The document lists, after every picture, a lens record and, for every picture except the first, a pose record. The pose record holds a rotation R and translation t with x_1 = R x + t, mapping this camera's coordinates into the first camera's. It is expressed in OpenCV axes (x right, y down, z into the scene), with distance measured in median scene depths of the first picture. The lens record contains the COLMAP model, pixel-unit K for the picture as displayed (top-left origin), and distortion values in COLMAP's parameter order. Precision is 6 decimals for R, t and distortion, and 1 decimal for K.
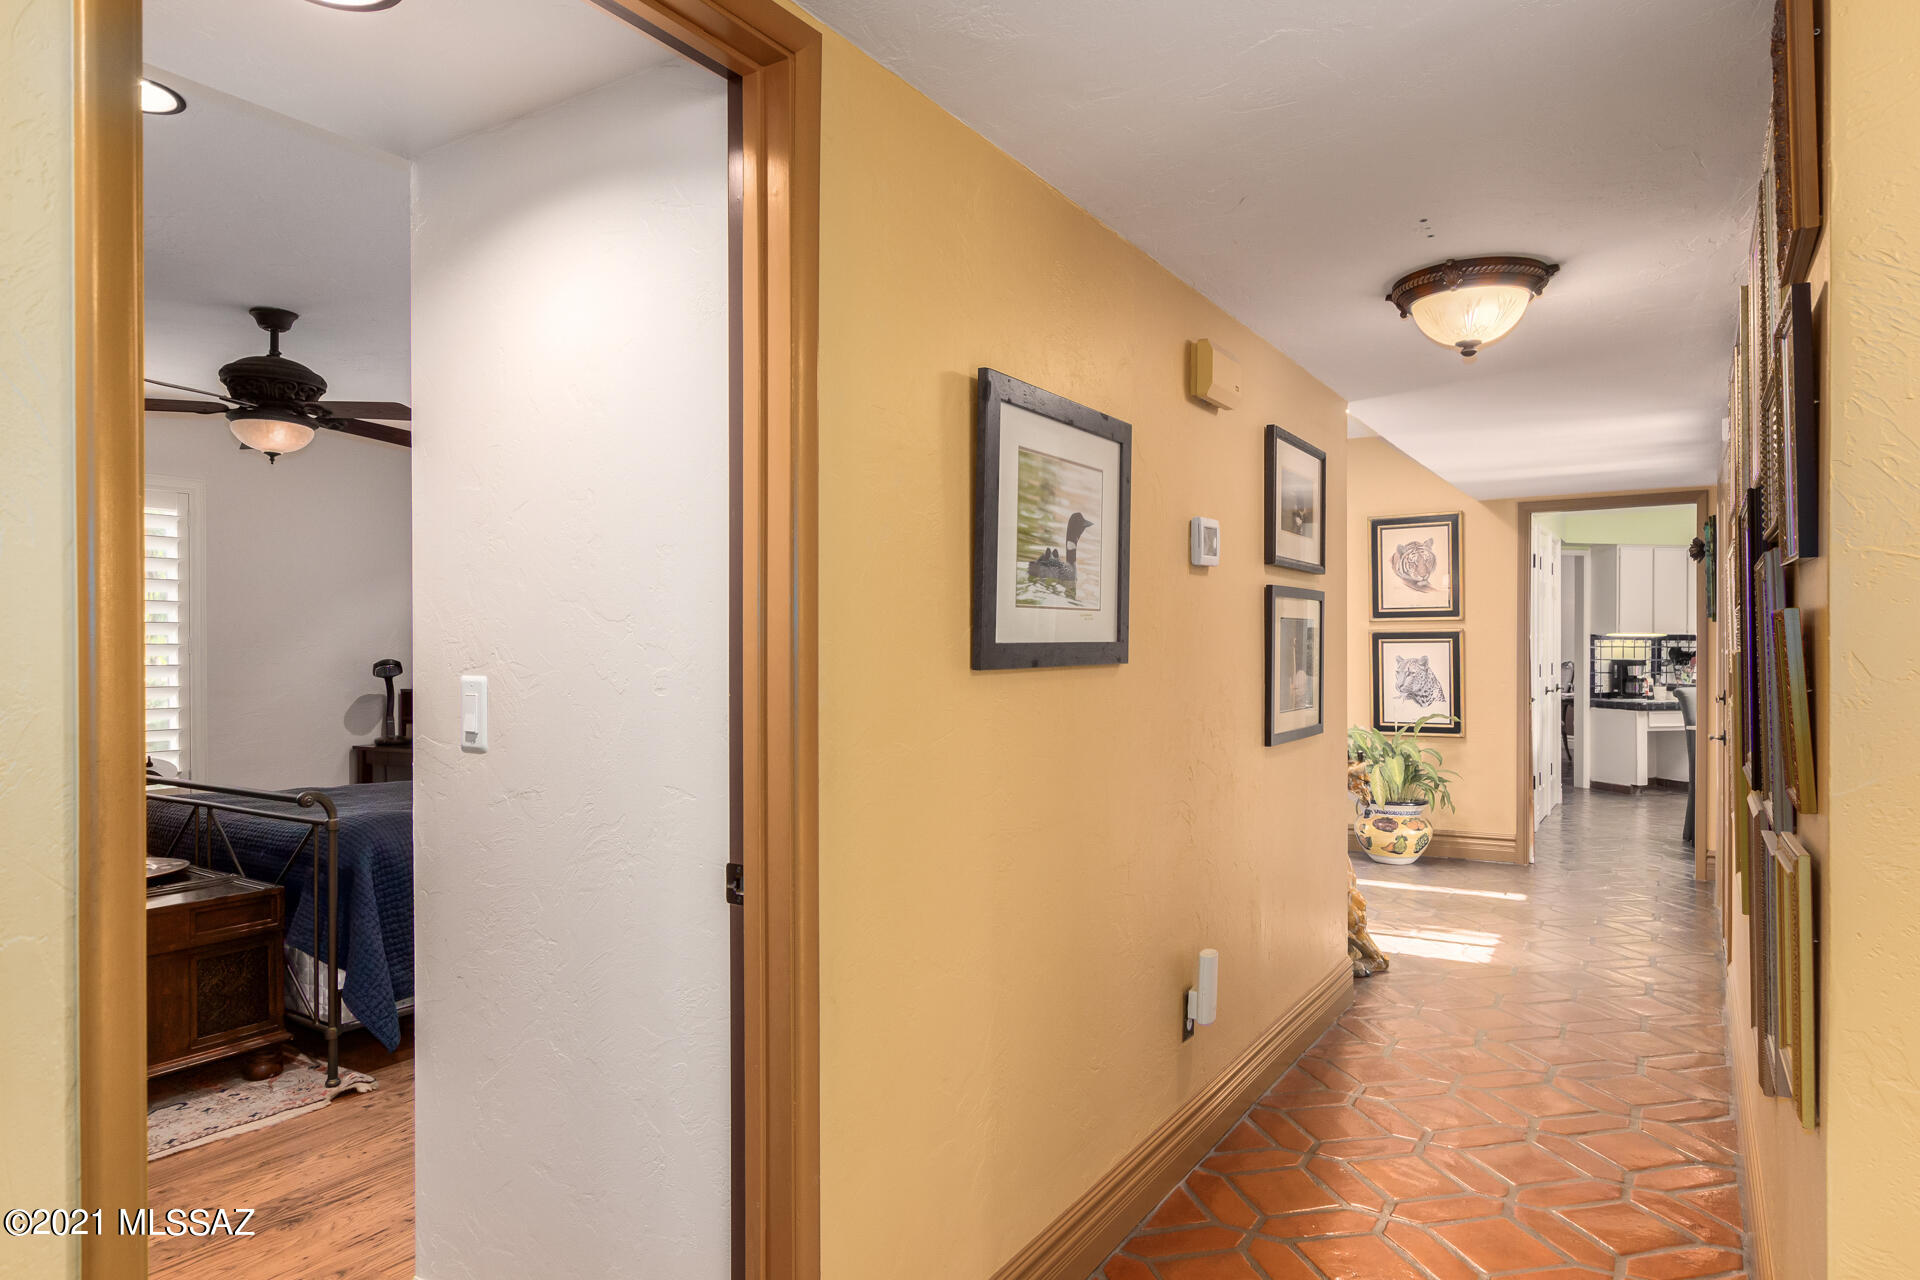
lens RADIAL K [[1144.0, 0, 964.6], [0, 1144.0, 652.3], [0, 0, 1]] dist [0.000981, 0.001398]
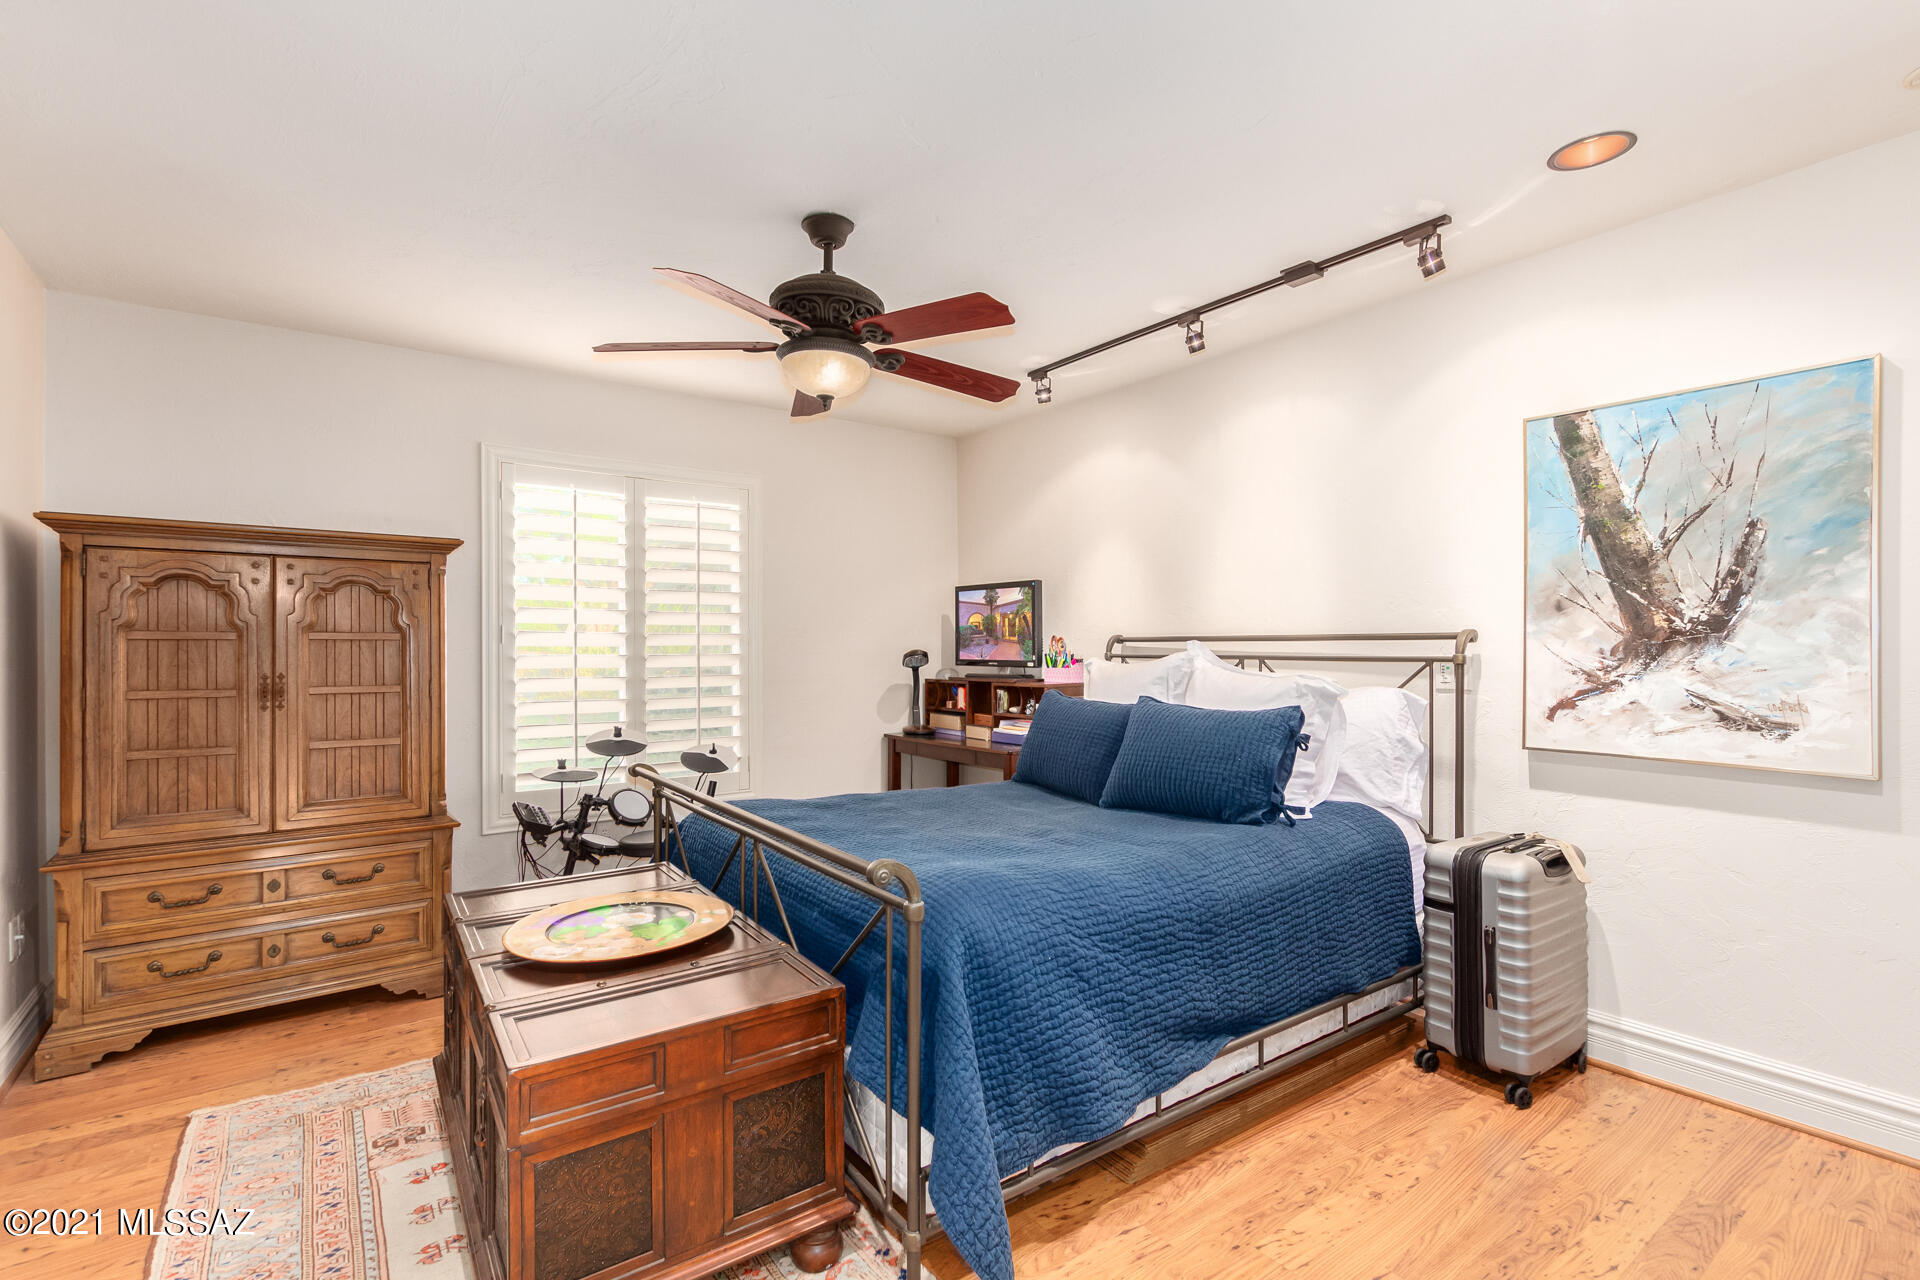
lens RADIAL K [[882.5, 0, 955.0], [0, 882.5, 642.1], [0, 0, 1]] dist [0.009689, -0.000159]
pose [[0.929138, 0.000324, -0.369733, -0.342724], [-0.002598, 0.999981, -0.005653, 0.007281], [0.369724, 0.006213, 0.929121, 0.539270]]
